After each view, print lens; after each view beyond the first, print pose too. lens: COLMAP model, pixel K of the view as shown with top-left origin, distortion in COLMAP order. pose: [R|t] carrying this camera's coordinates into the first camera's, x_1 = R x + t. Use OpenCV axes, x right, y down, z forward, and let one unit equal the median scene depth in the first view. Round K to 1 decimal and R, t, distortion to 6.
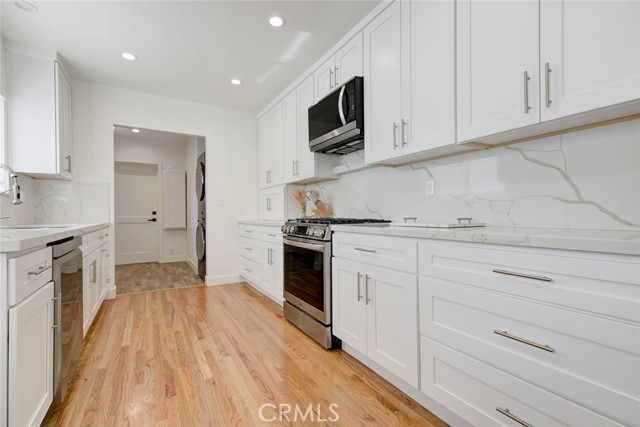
lens RADIAL K [[286.6, 0, 315.9], [0, 286.6, 213.0], [0, 0, 1]] dist [0.027903, -0.009930]
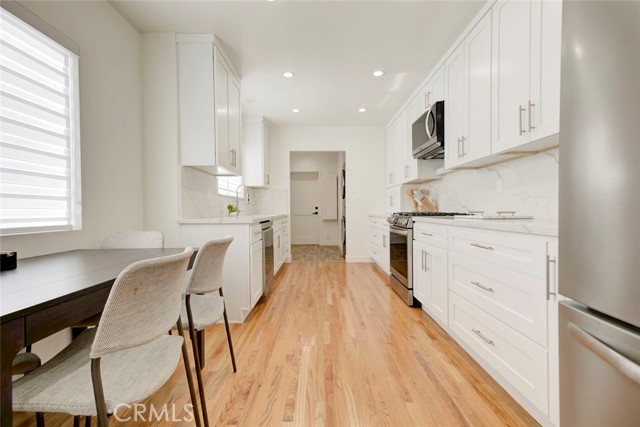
lens RADIAL K [[286.6, 0, 315.9], [0, 286.6, 213.0], [0, 0, 1]] dist [0.027903, -0.009930]
pose [[0.856765, 0.006530, -0.515665, 0.275603], [0.003038, 0.999839, 0.017709, -0.001288], [0.515698, -0.016739, 0.856607, -0.315450]]
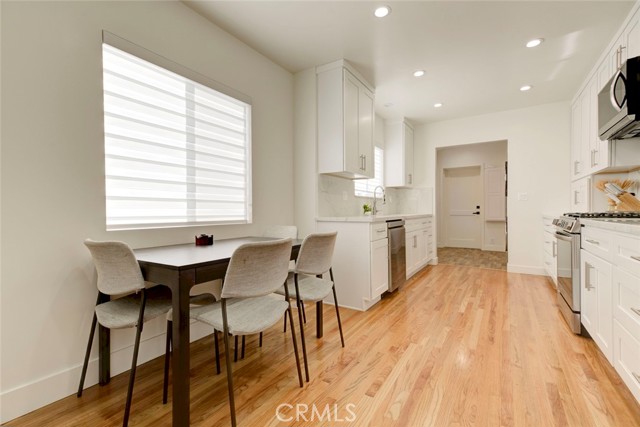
lens RADIAL K [[286.6, 0, 315.9], [0, 286.6, 213.0], [0, 0, 1]] dist [0.027903, -0.009930]
pose [[0.448744, 0.012125, -0.893578, 0.432292], [0.006679, 0.999835, 0.016921, -0.002480], [0.893636, -0.013561, 0.448588, -0.262509]]
